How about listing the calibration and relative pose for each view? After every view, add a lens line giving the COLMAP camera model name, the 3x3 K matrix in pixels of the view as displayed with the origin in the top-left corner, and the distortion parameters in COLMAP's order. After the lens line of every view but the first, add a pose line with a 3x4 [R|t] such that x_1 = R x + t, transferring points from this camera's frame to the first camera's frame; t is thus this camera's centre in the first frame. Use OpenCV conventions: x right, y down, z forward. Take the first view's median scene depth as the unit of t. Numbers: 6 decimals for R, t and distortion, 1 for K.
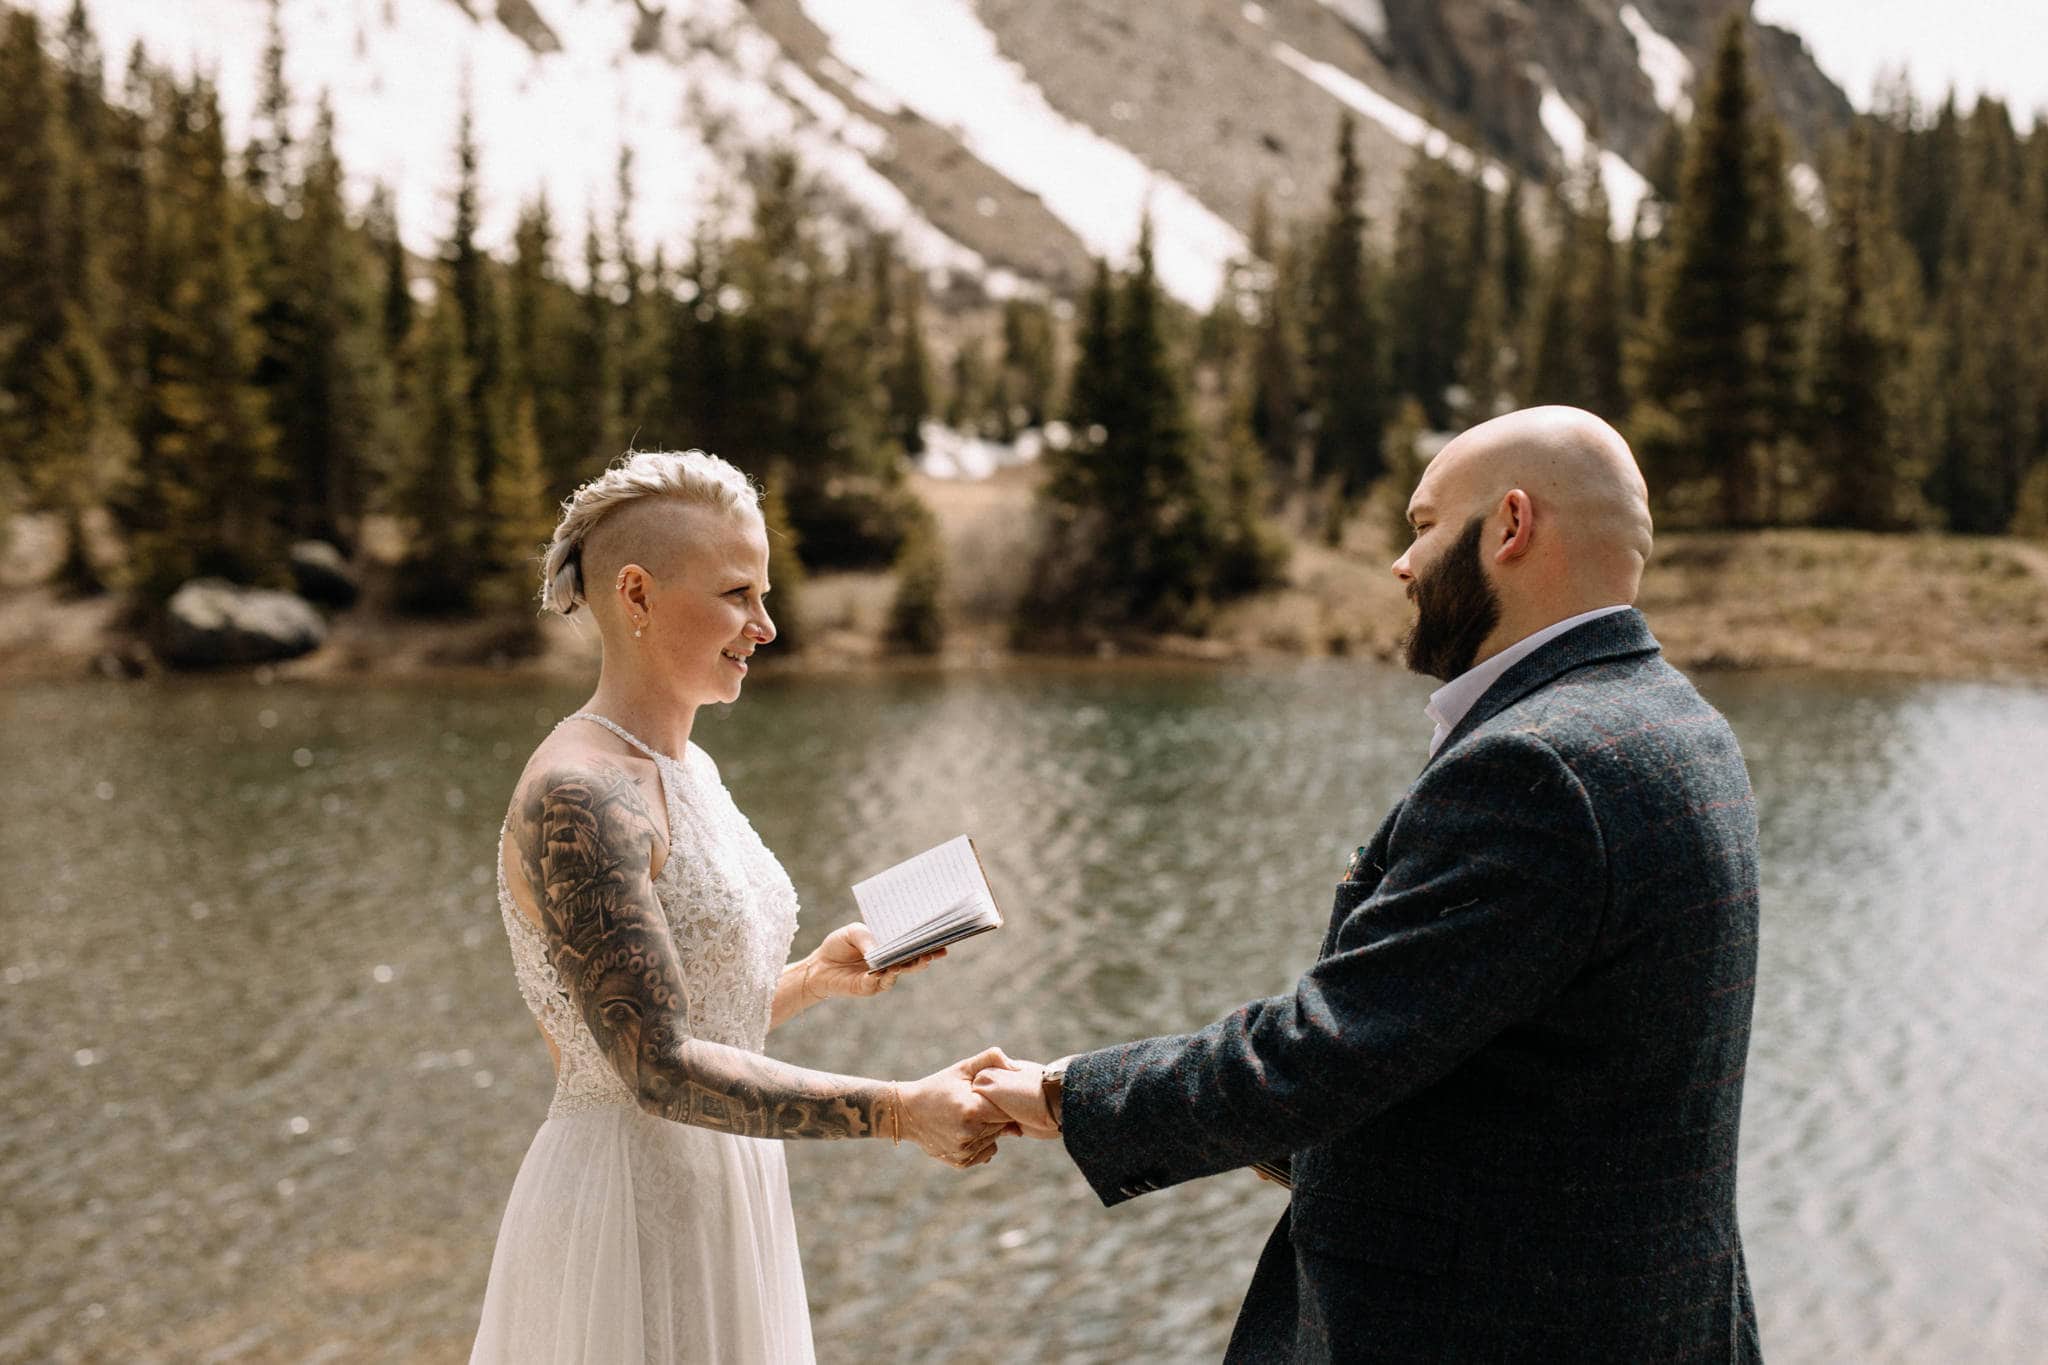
lens RADIAL K [[3064.1, 0, 1085.7], [0, 3064.1, 676.0], [0, 0, 1]] dist [0.003887, -0.017363]
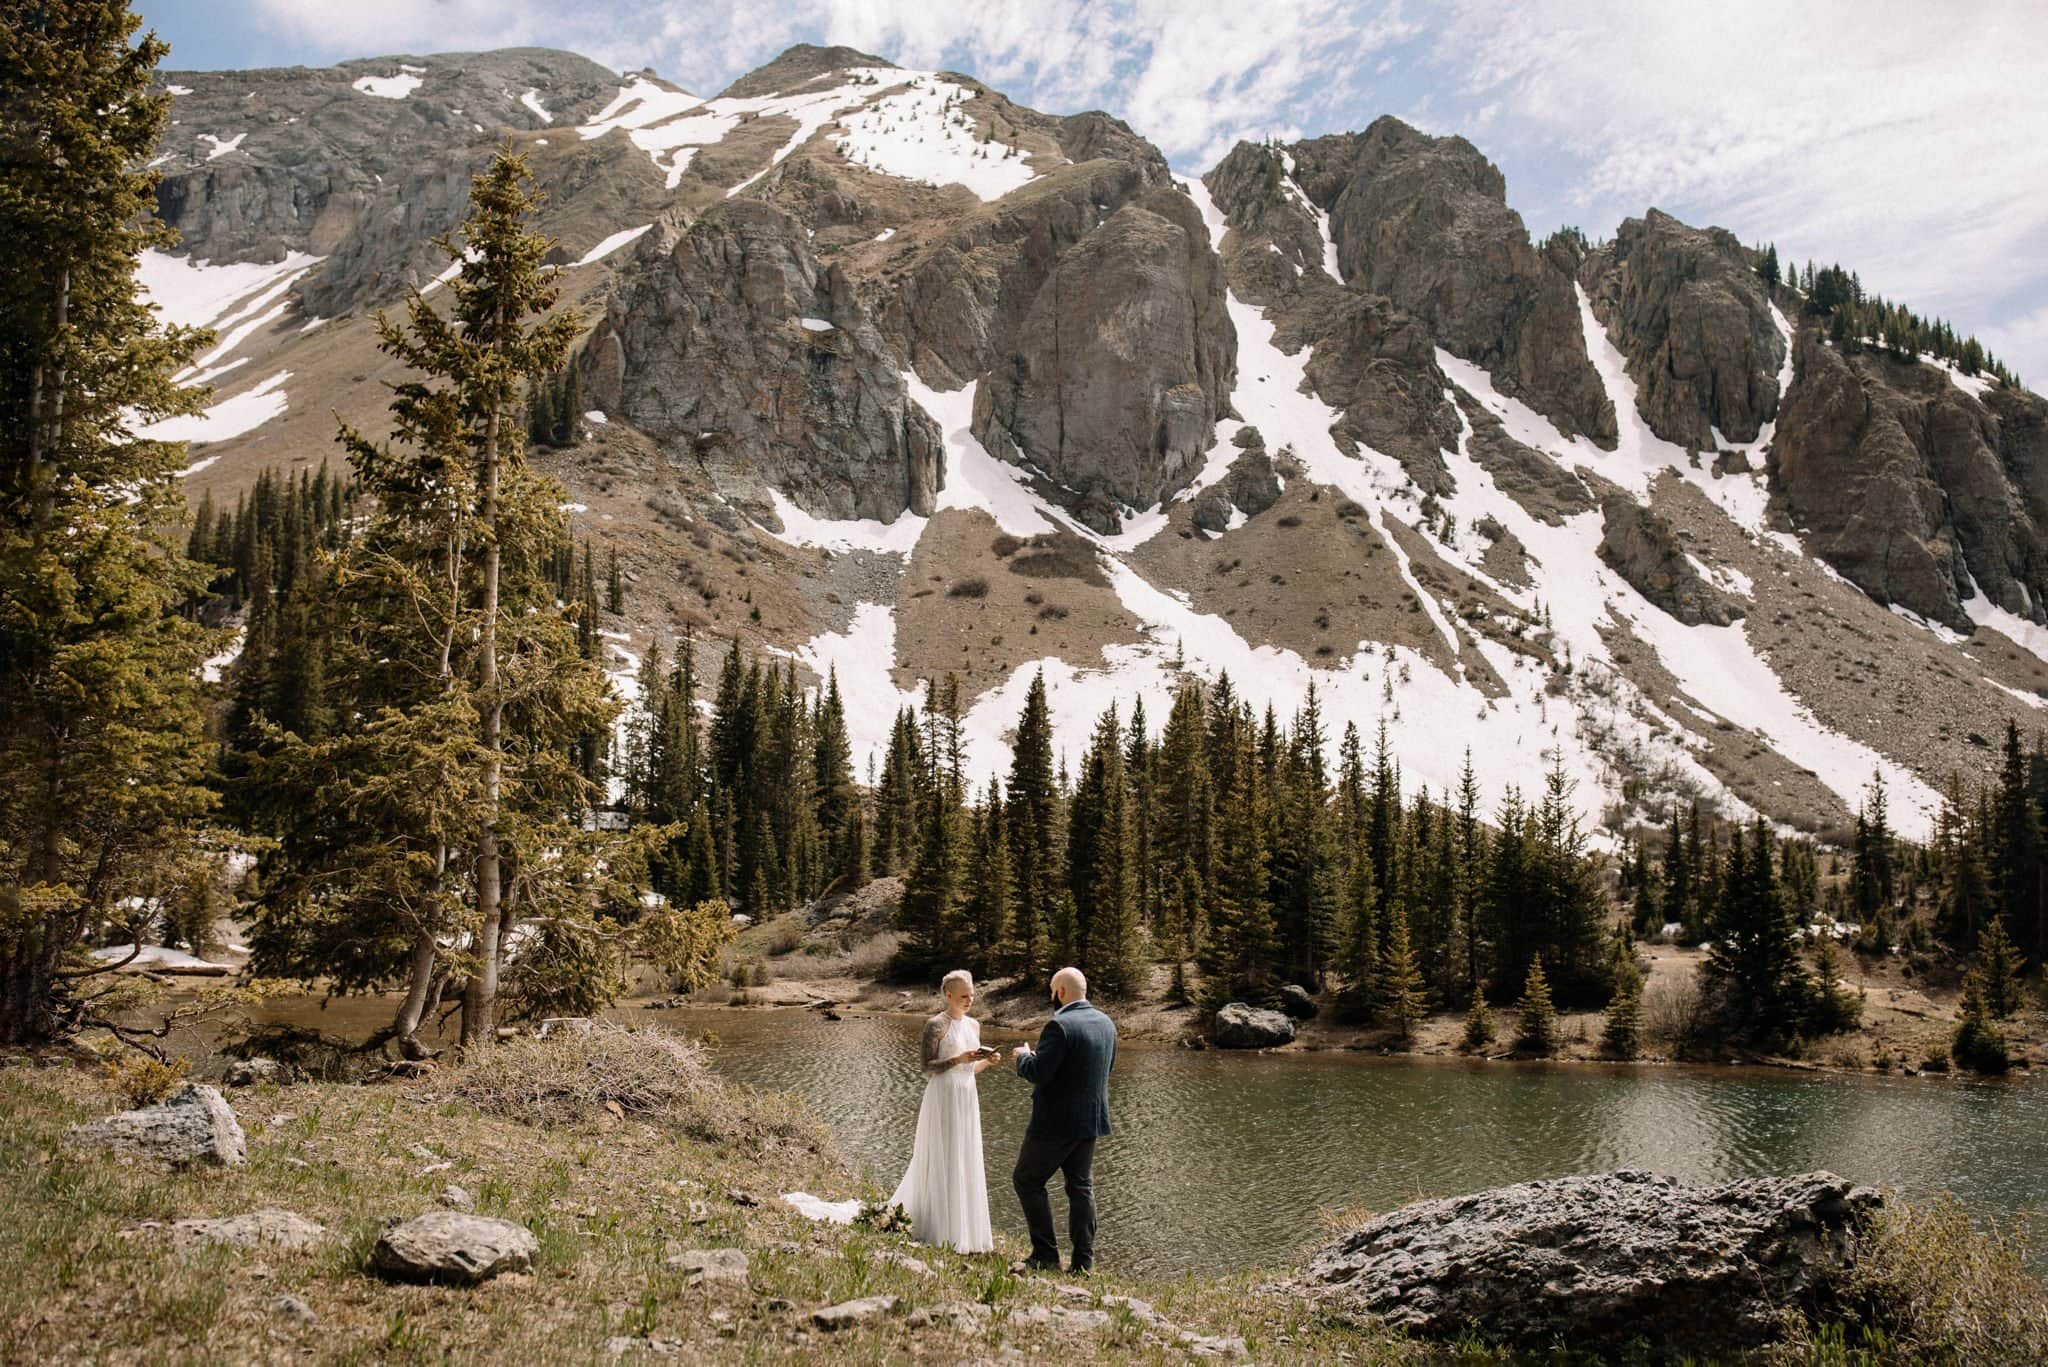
lens RADIAL K [[1885.8, 0, 1043.8], [0, 1885.8, 698.5], [0, 0, 1]] dist [-0.005688, -0.011576]
pose [[0.912480, -0.026815, -0.408242, 0.071768], [-0.052640, 0.981861, -0.182150, 0.003488], [0.405721, 0.187698, 0.894517, -0.112336]]
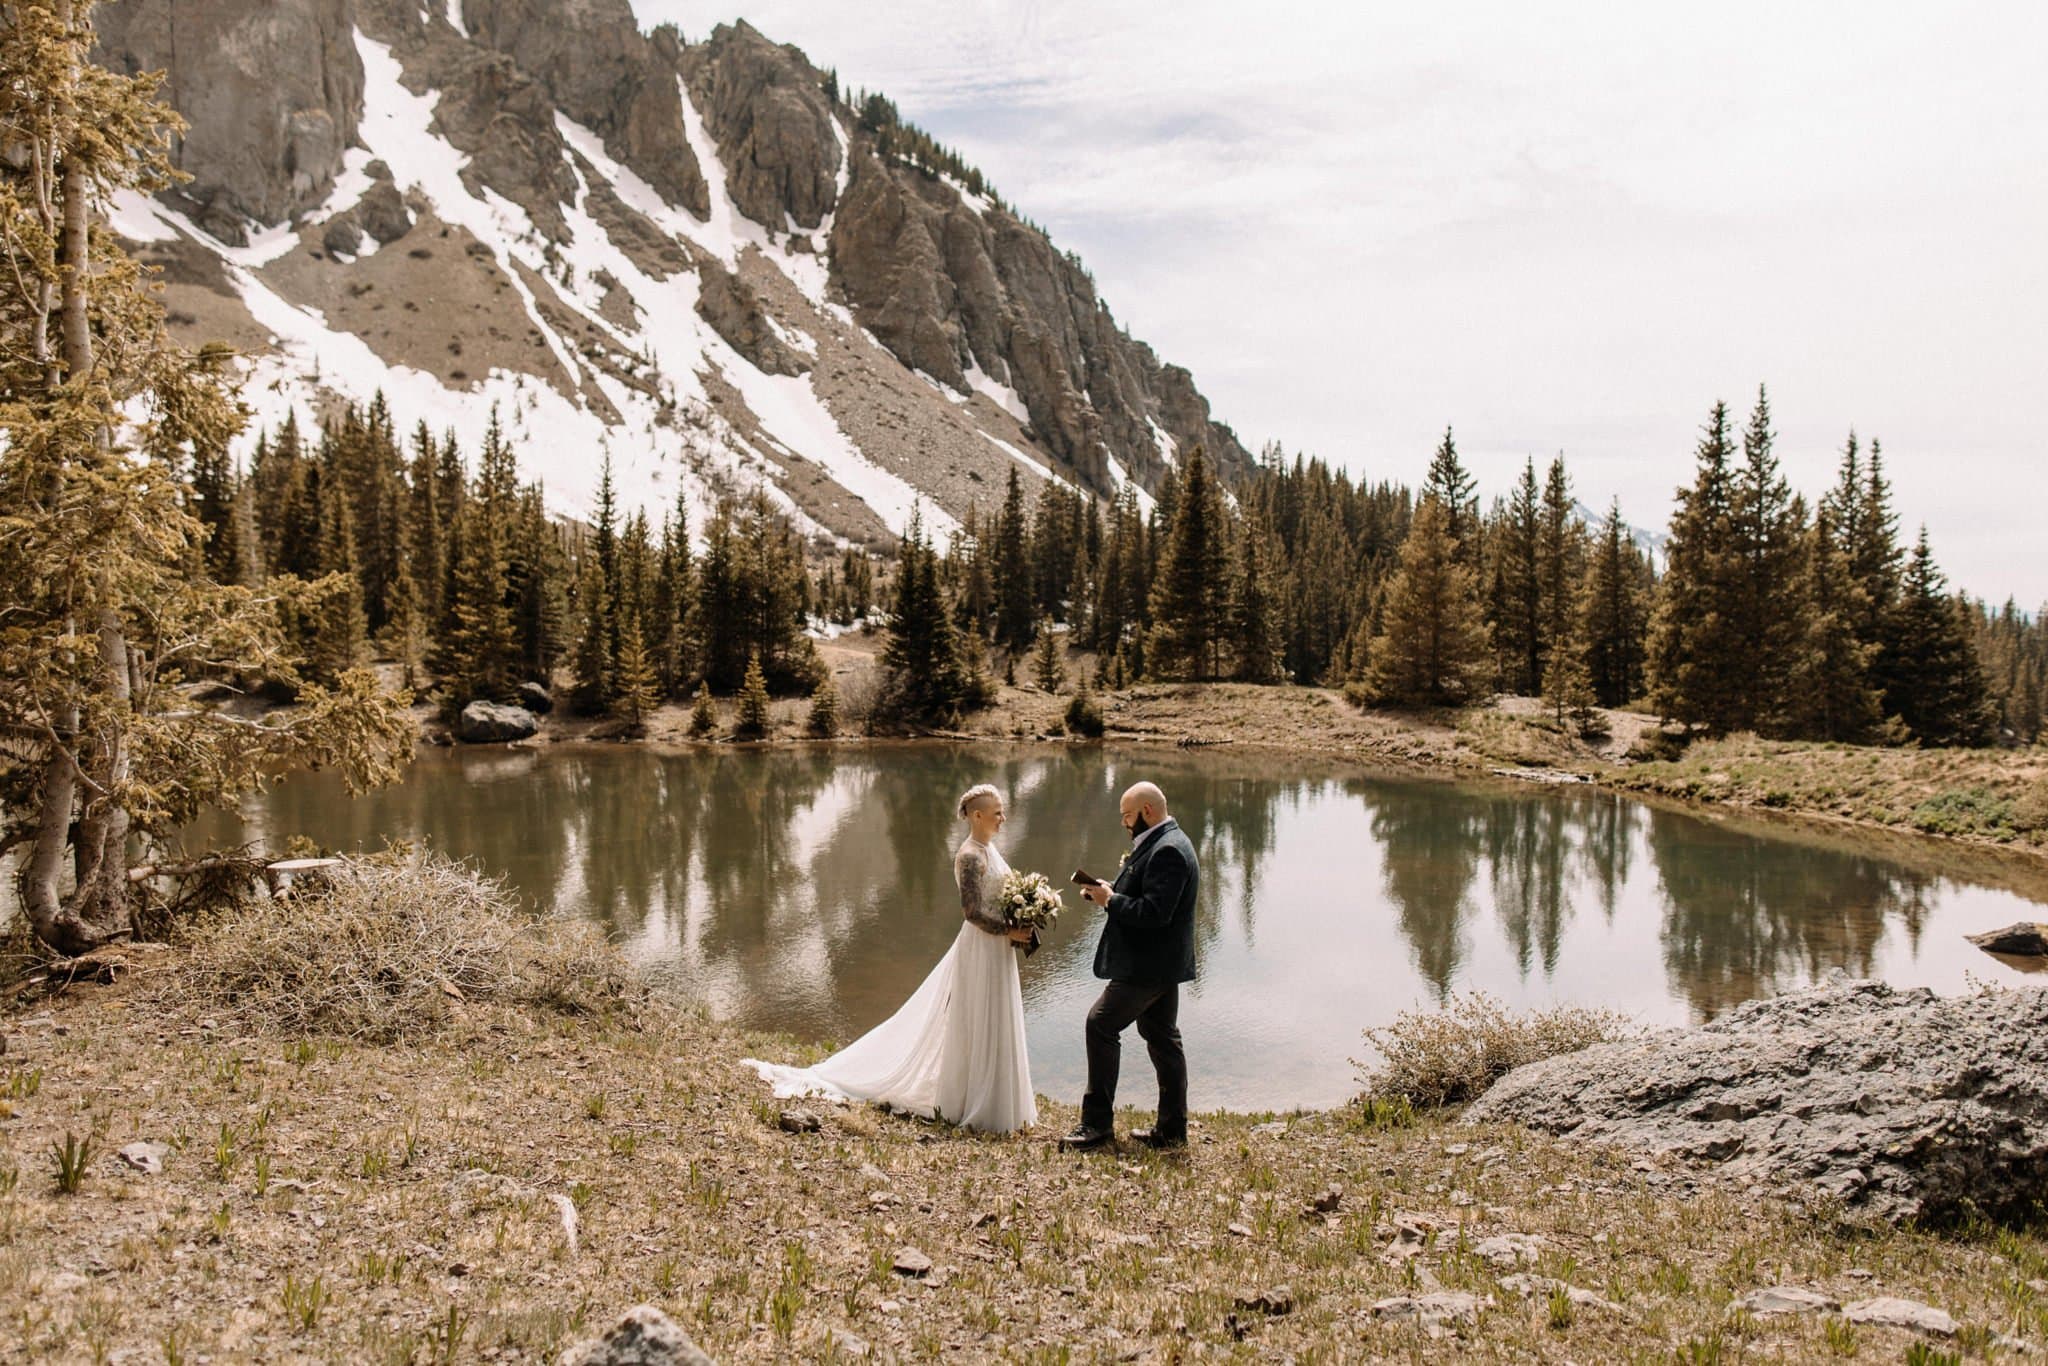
lens RADIAL K [[1541.7, 0, 1040.8], [0, 1541.7, 646.1], [0, 0, 1]] dist [0.007061, -0.003177]
pose [[0.994249, 0.011948, 0.106426, -0.015318], [-0.005812, 0.998313, -0.057773, -0.006971], [-0.106937, 0.056822, 0.992641, -0.069561]]
